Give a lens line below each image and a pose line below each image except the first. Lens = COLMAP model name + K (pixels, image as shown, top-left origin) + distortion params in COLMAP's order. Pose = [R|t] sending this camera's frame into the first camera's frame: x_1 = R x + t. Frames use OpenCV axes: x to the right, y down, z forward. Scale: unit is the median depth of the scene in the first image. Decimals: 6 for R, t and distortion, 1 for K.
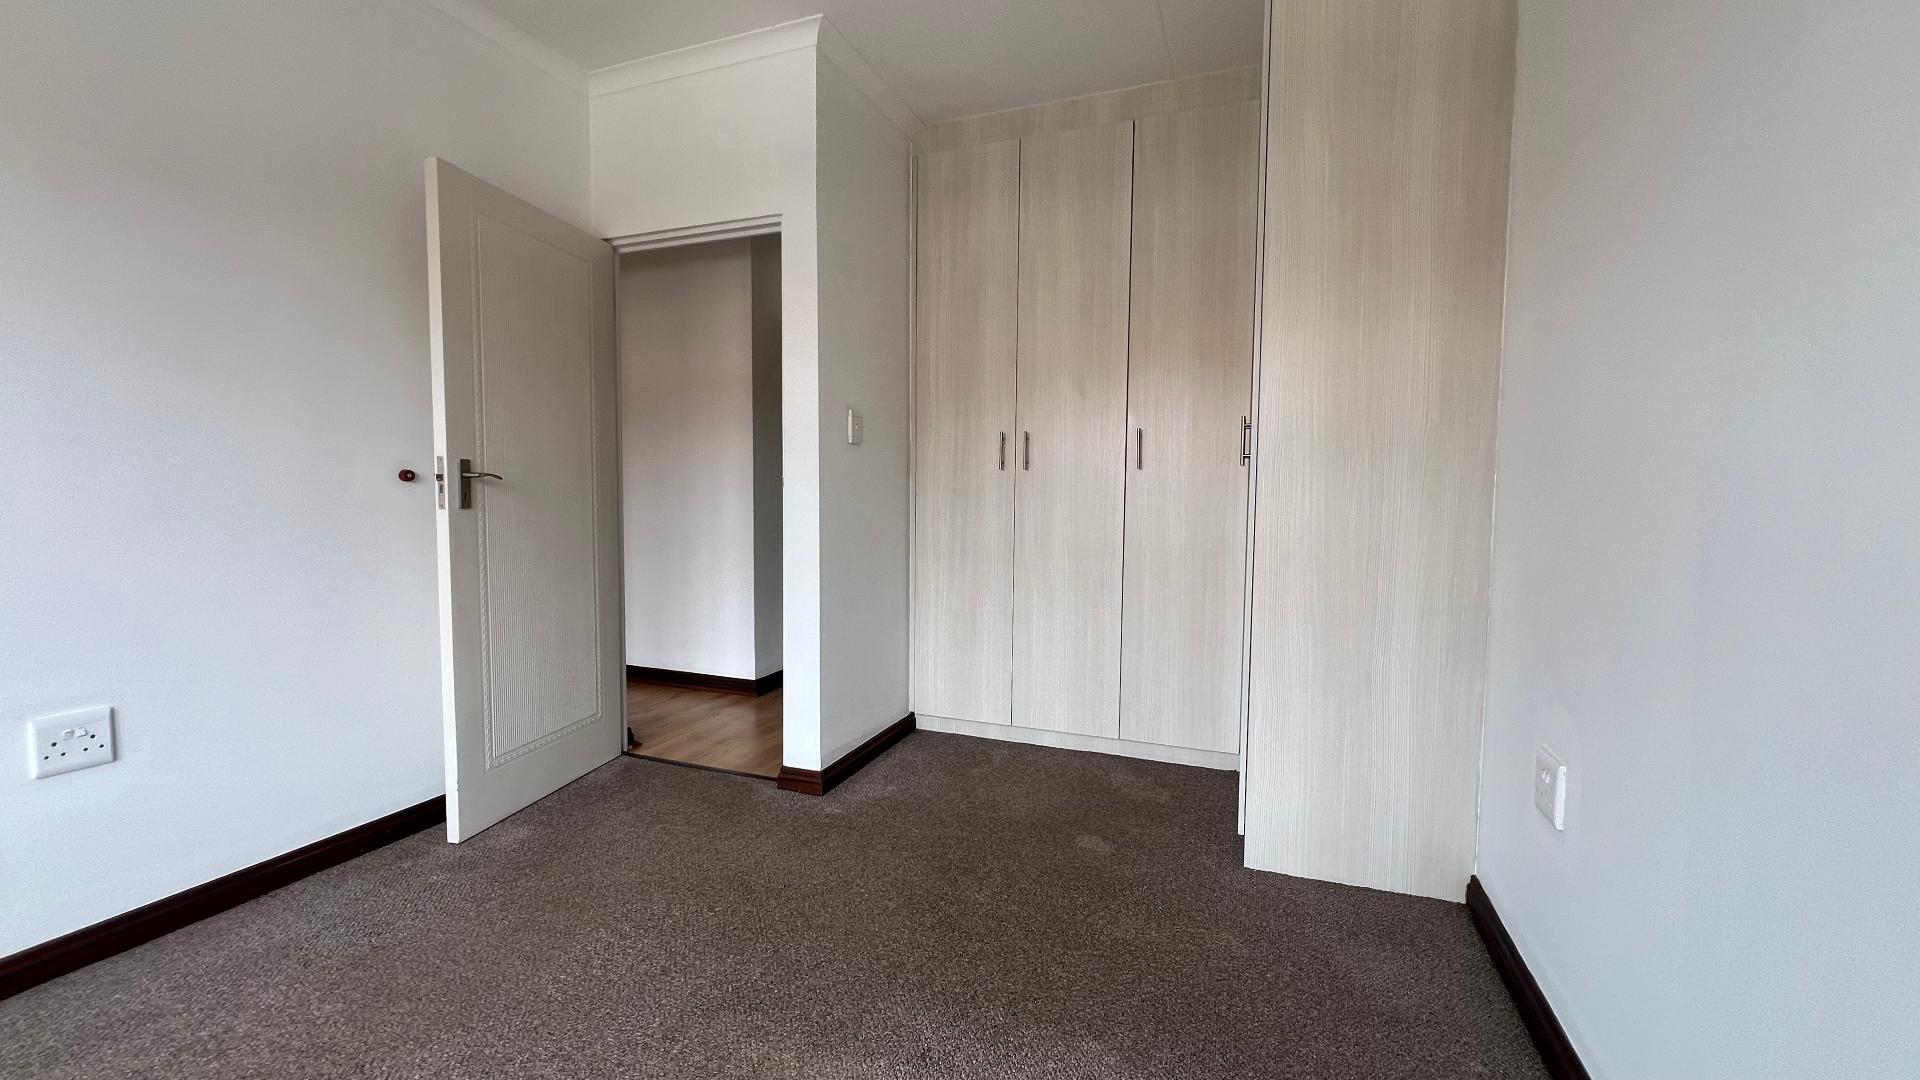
lens RADIAL K [[773.1, 0, 966.5], [0, 773.1, 540.9], [0, 0, 1]] dist [0.000968, -0.000532]
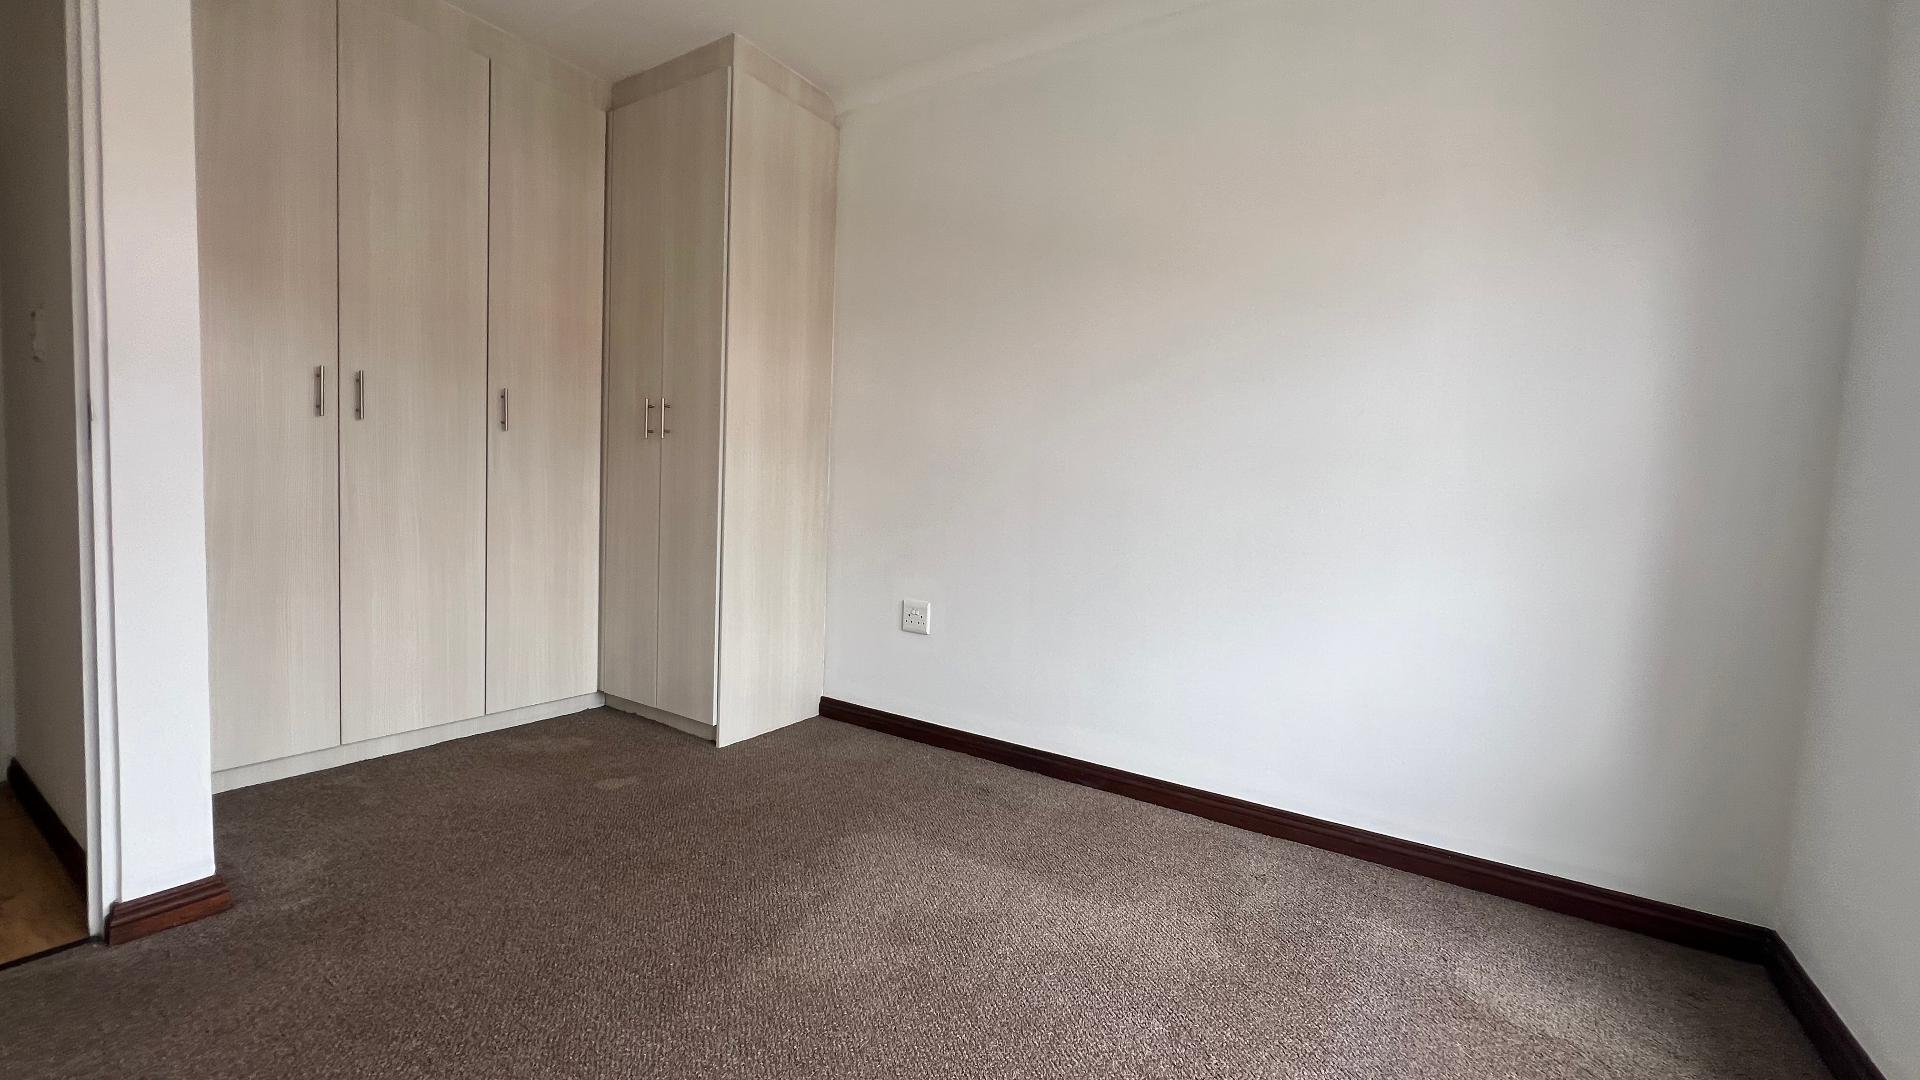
lens RADIAL K [[773.1, 0, 969.1], [0, 773.1, 534.0], [0, 0, 1]] dist [0.000968, -0.000532]
pose [[0.210076, -0.062497, 0.975686, -0.593522], [0.018591, 0.998030, 0.059925, -0.010132], [-0.977508, 0.005550, 0.210824, 0.223480]]
